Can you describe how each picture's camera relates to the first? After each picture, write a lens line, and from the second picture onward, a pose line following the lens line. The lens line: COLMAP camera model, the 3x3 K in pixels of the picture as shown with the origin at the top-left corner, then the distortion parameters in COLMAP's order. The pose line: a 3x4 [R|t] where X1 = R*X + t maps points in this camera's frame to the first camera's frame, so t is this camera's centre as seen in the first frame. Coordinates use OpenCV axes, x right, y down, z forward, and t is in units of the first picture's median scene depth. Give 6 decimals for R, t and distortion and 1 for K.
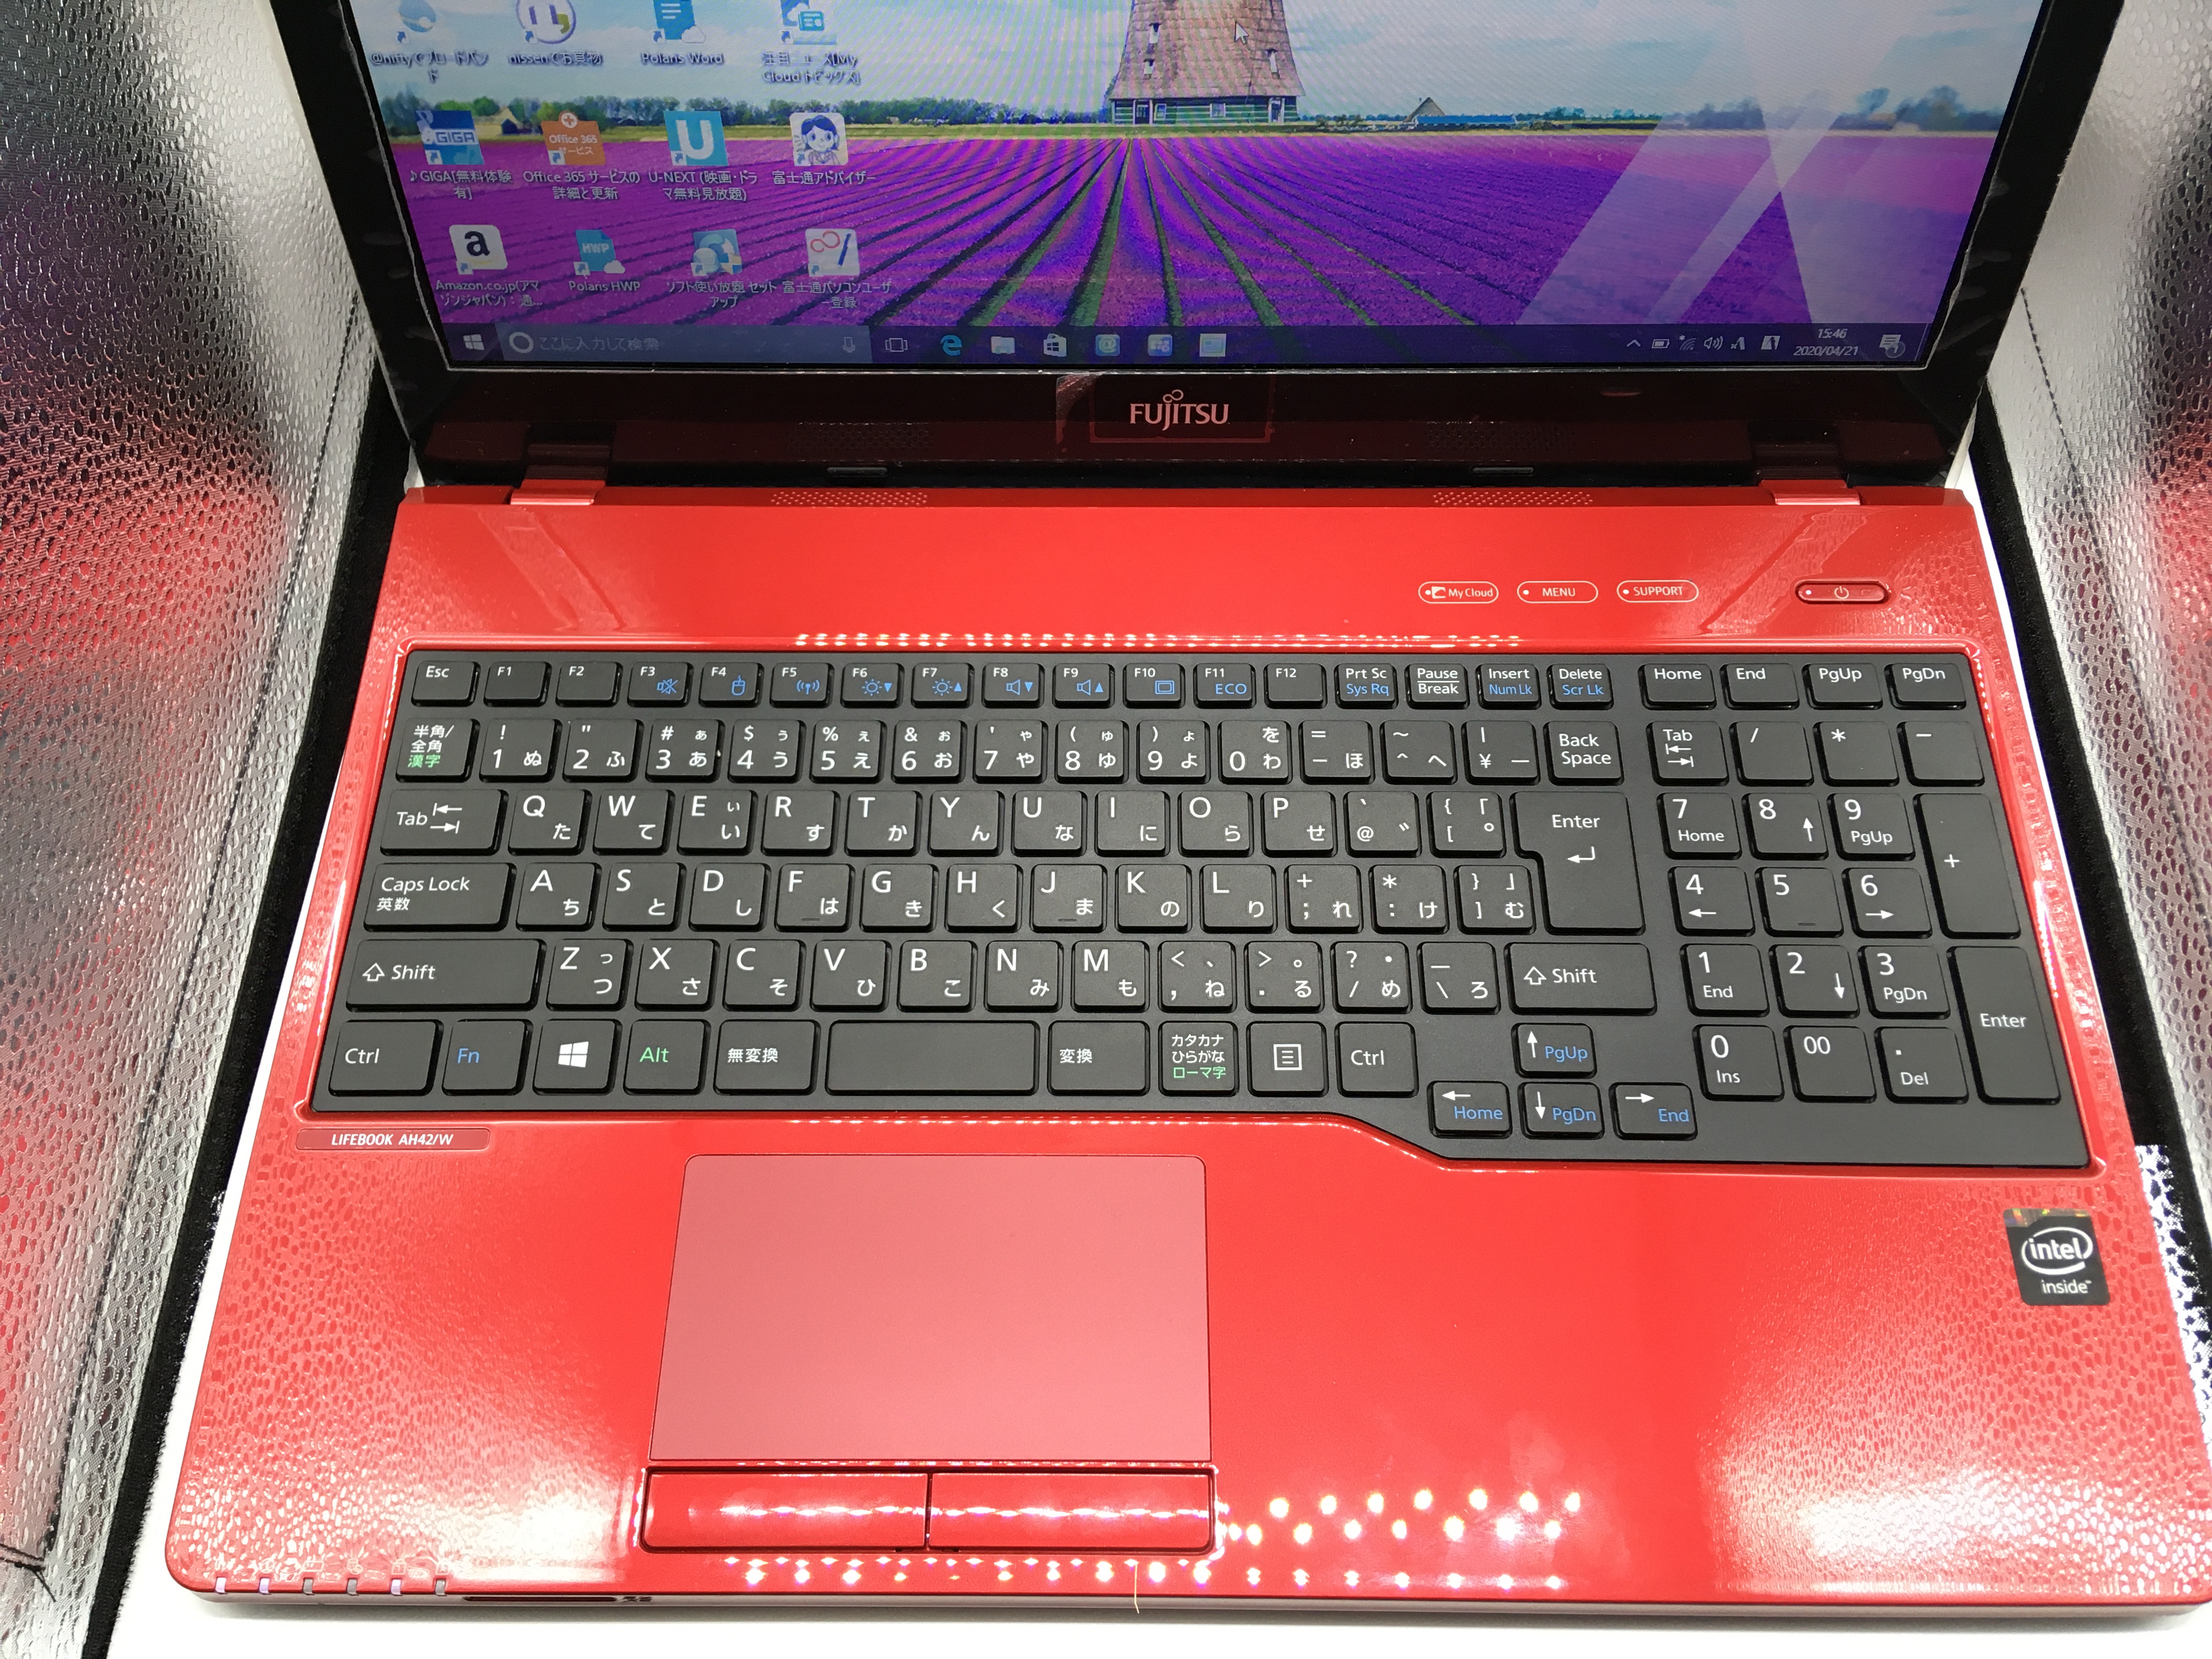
lens RADIAL K [[1869.1, 0, 1109.2], [0, 1869.1, 827.0], [0, 0, 1]] dist [0.102188, -0.153148]
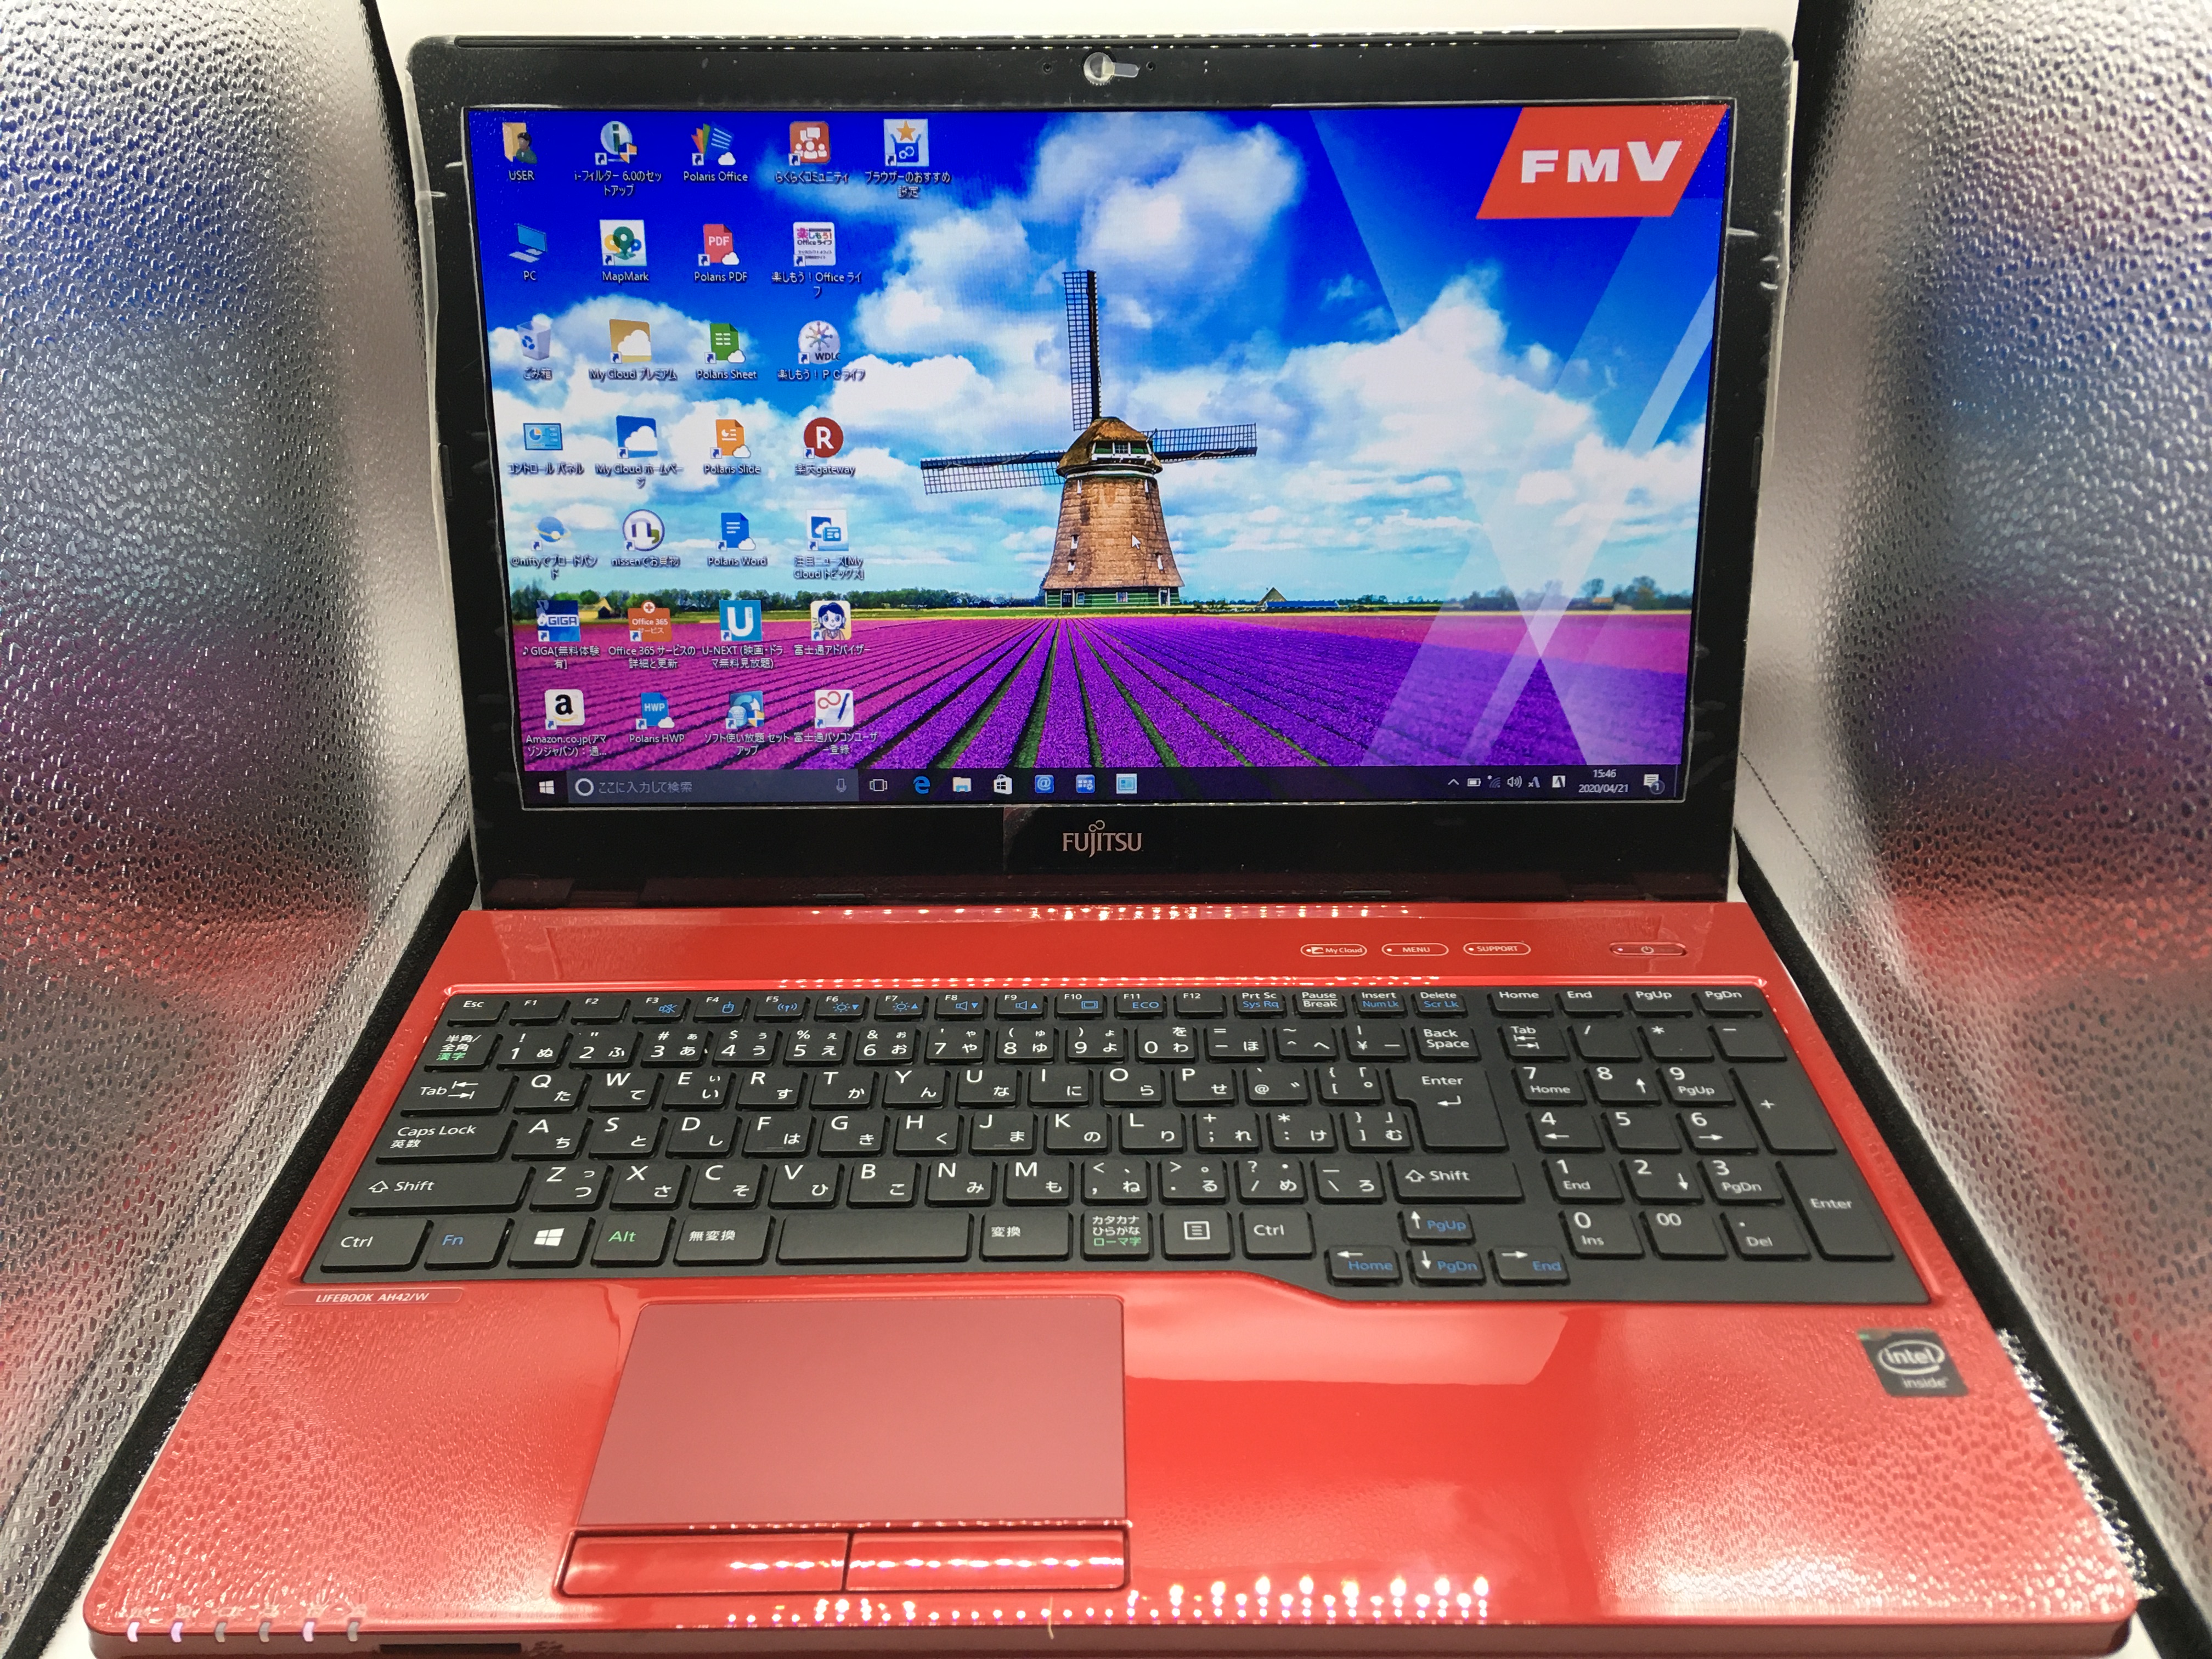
lens RADIAL K [[1869.1, 0, 1112.4], [0, 1869.1, 848.2], [0, 0, 1]] dist [0.102188, -0.153148]
pose [[0.999888, -0.006733, 0.013397, 0.030136], [0.012883, 0.842898, -0.537919, 0.500072], [-0.007670, 0.538031, 0.842890, -0.053462]]
